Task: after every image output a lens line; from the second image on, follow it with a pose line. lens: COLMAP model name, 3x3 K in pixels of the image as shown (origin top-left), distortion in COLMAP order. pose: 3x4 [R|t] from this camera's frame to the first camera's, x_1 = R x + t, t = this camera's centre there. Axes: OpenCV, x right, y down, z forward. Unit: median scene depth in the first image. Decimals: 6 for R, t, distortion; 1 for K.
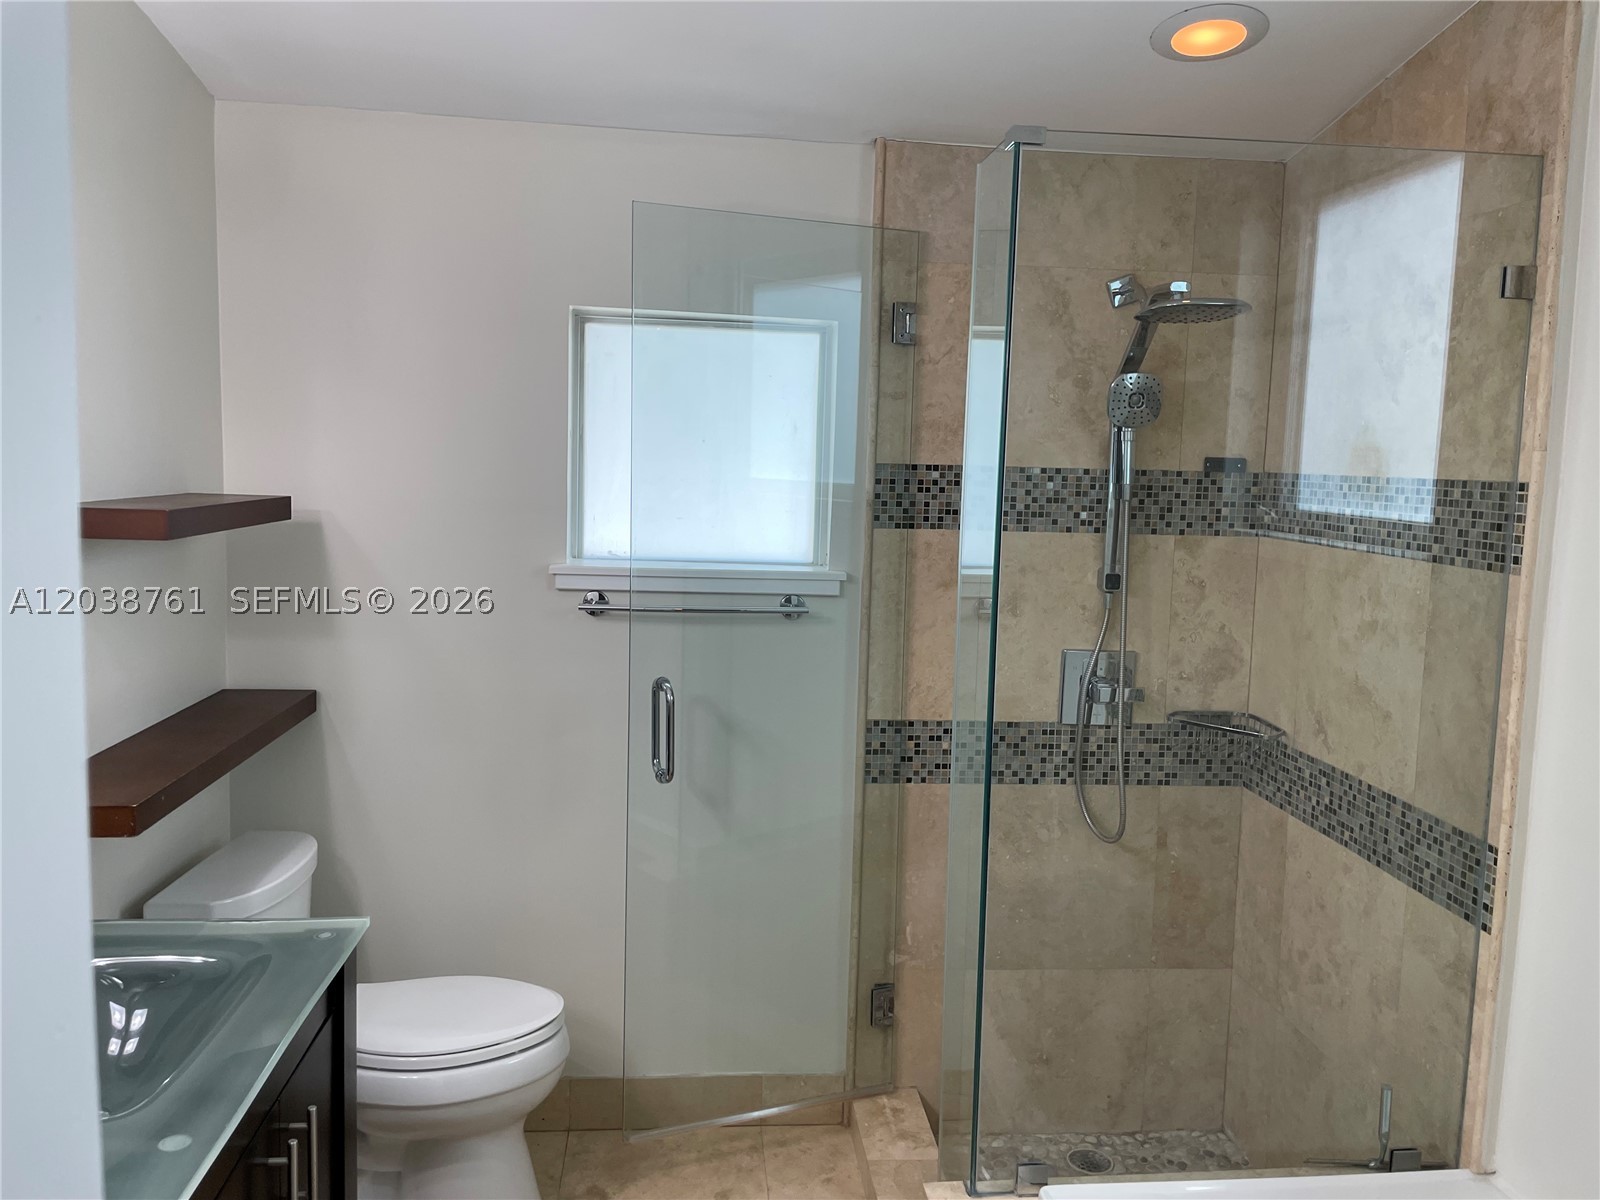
lens RADIAL K [[1212.4, 0, 796.0], [0, 1212.4, 587.7], [0, 0, 1]] dist [0.066018, -0.056950]
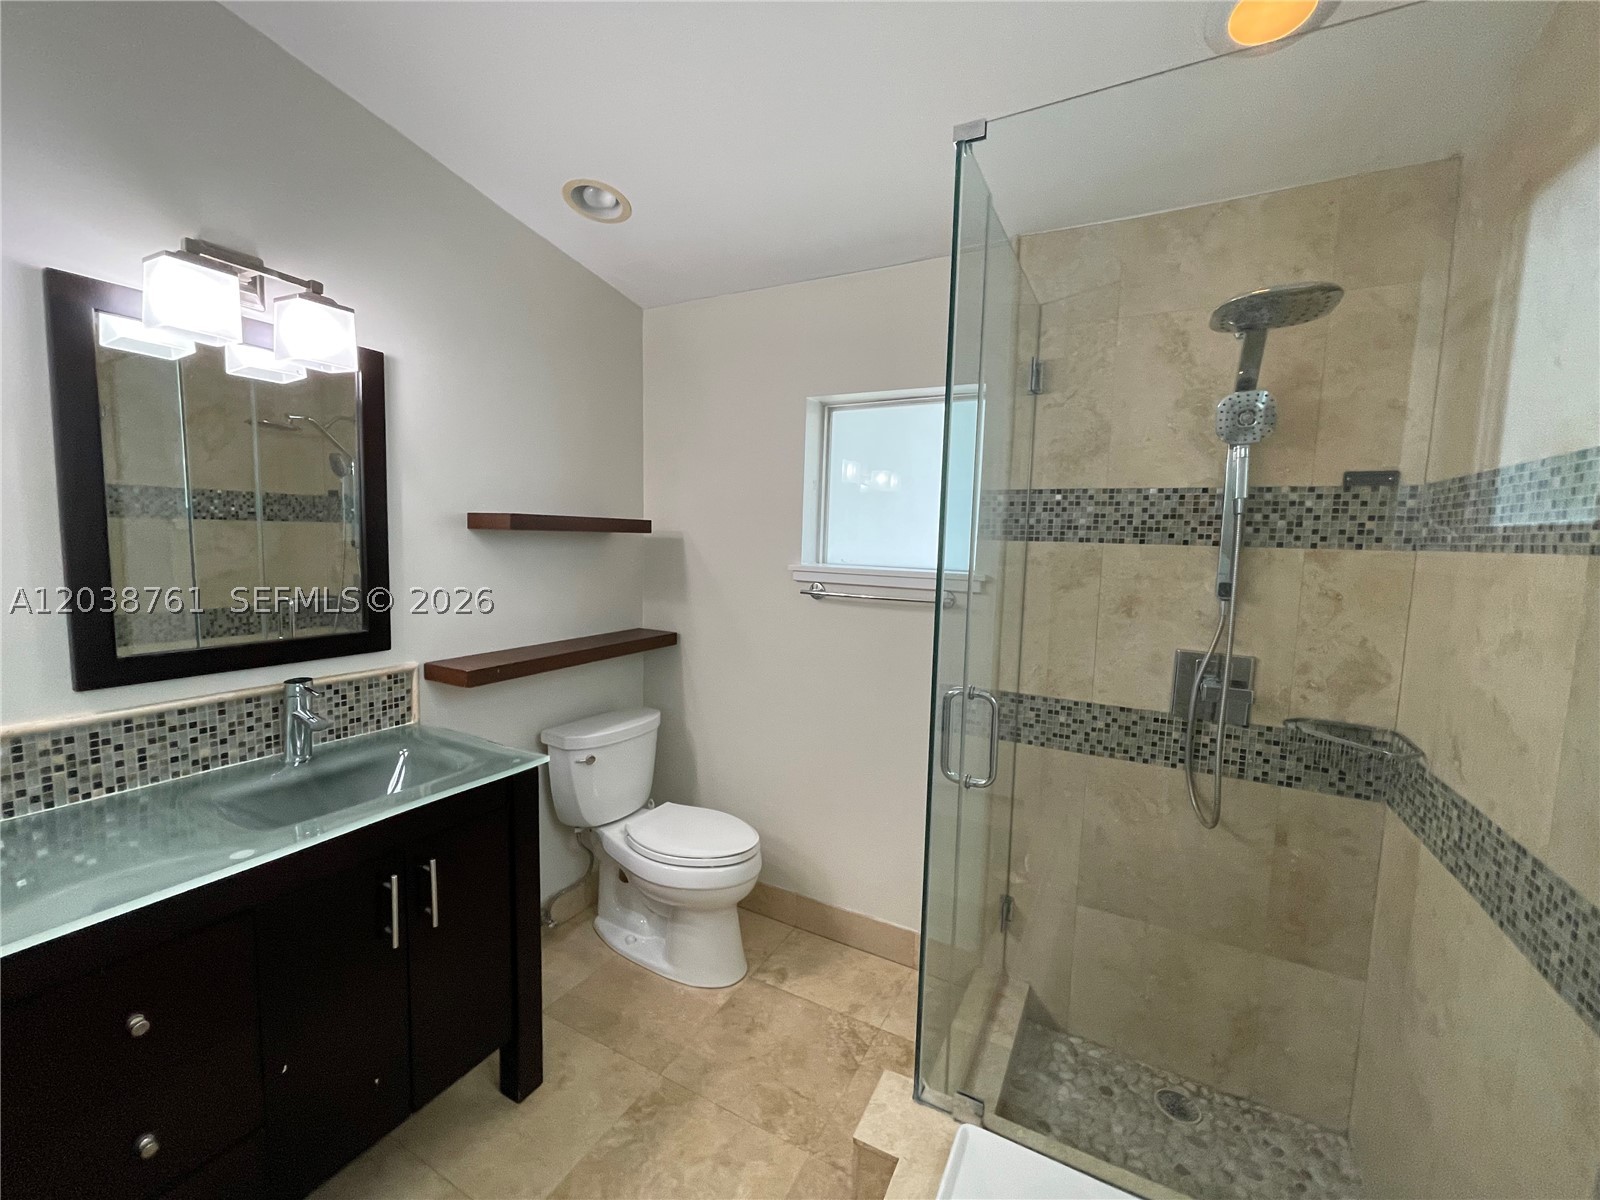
lens RADIAL K [[648.2, 0, 792.8], [0, 648.2, 602.6], [0, 0, 1]] dist [-0.007856, 0.004186]
pose [[0.830587, 0.048369, -0.554785, 0.257447], [-0.060622, 0.998154, -0.003736, 0.031874], [0.553580, 0.036735, 0.831986, 0.303537]]
